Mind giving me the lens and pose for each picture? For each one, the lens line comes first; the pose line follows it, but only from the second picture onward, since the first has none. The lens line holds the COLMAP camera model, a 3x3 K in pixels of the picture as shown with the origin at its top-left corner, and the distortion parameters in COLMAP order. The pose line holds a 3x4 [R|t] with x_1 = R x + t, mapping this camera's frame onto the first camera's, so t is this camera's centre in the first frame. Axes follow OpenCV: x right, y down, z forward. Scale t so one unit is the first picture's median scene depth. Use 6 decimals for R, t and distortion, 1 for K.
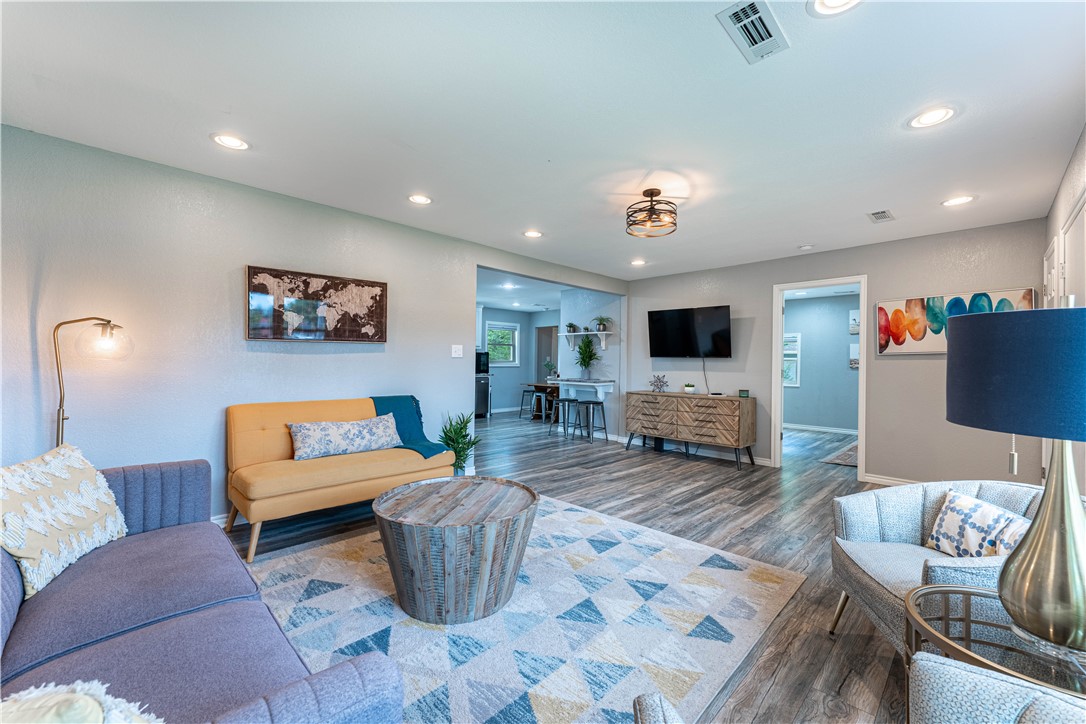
lens RADIAL K [[435.0, 0, 543.2], [0, 435.0, 361.0], [0, 0, 1]] dist [0.000901, -0.000252]
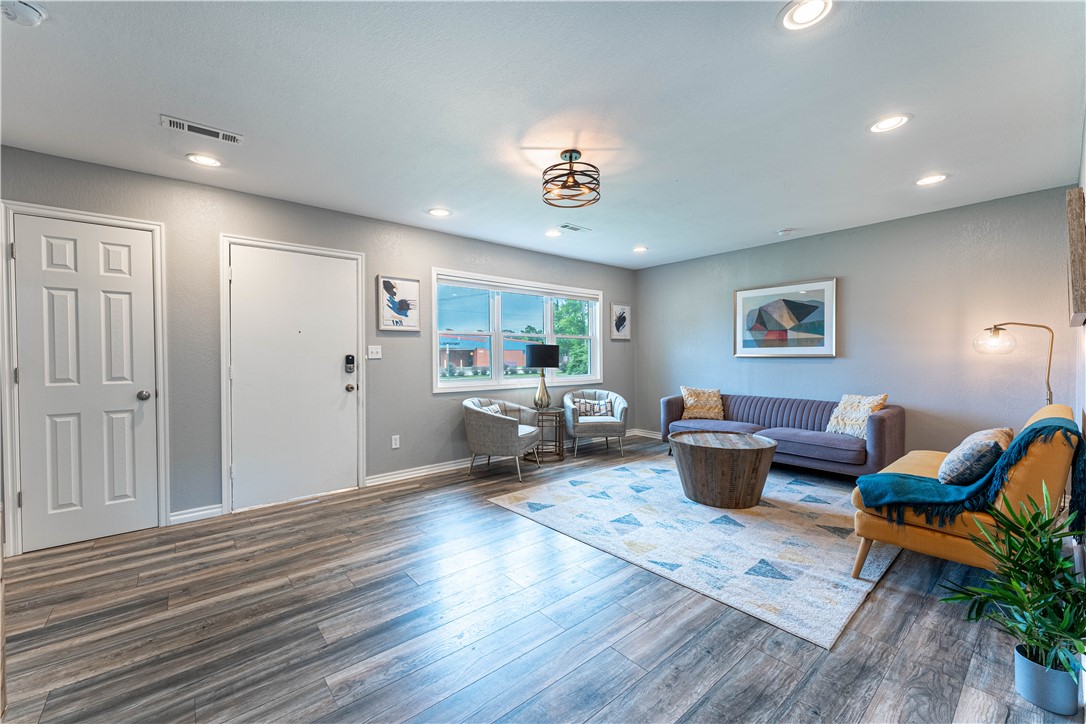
lens RADIAL K [[435.0, 0, 543.7], [0, 435.0, 360.9], [0, 0, 1]] dist [0.000901, -0.000252]
pose [[-0.996739, -0.006166, 0.080453, 0.208678], [-0.005831, 0.999973, 0.004407, 0.014566], [-0.080478, 0.003924, -0.996749, 1.684054]]
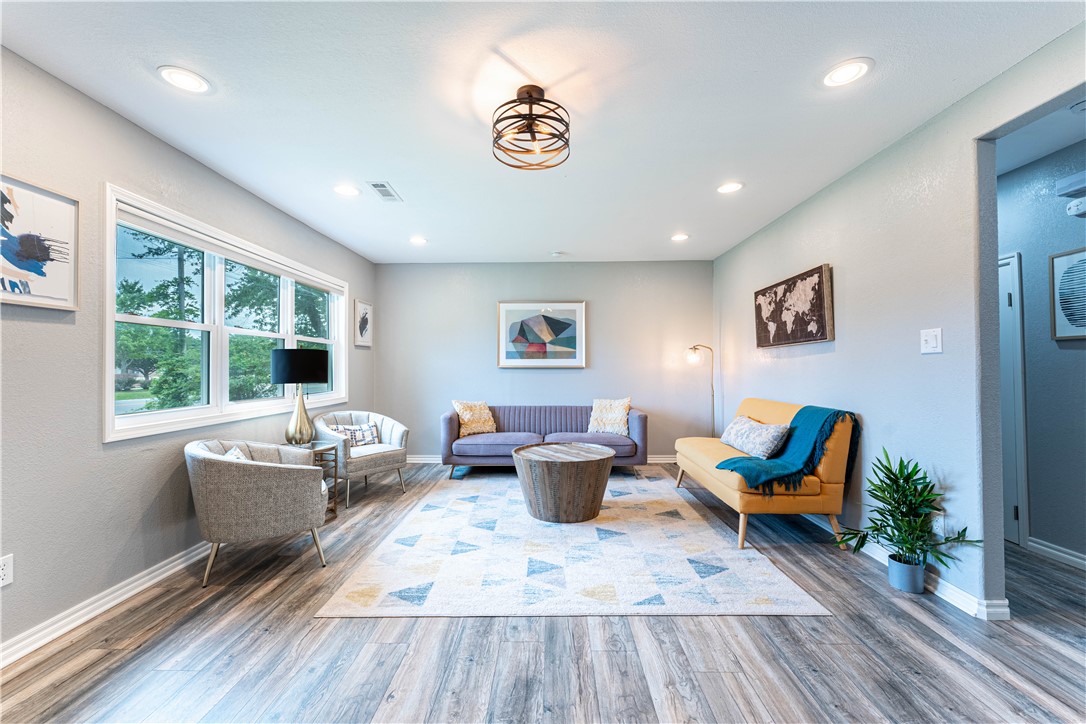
lens RADIAL K [[435.0, 0, 542.8], [0, 435.0, 361.7], [0, 0, 1]] dist [0.000901, -0.000252]
pose [[-0.716801, -0.015792, -0.697099, 0.609521], [0.000492, 0.999732, -0.023153, 0.016928], [0.697277, -0.016939, -0.716601, 1.322065]]
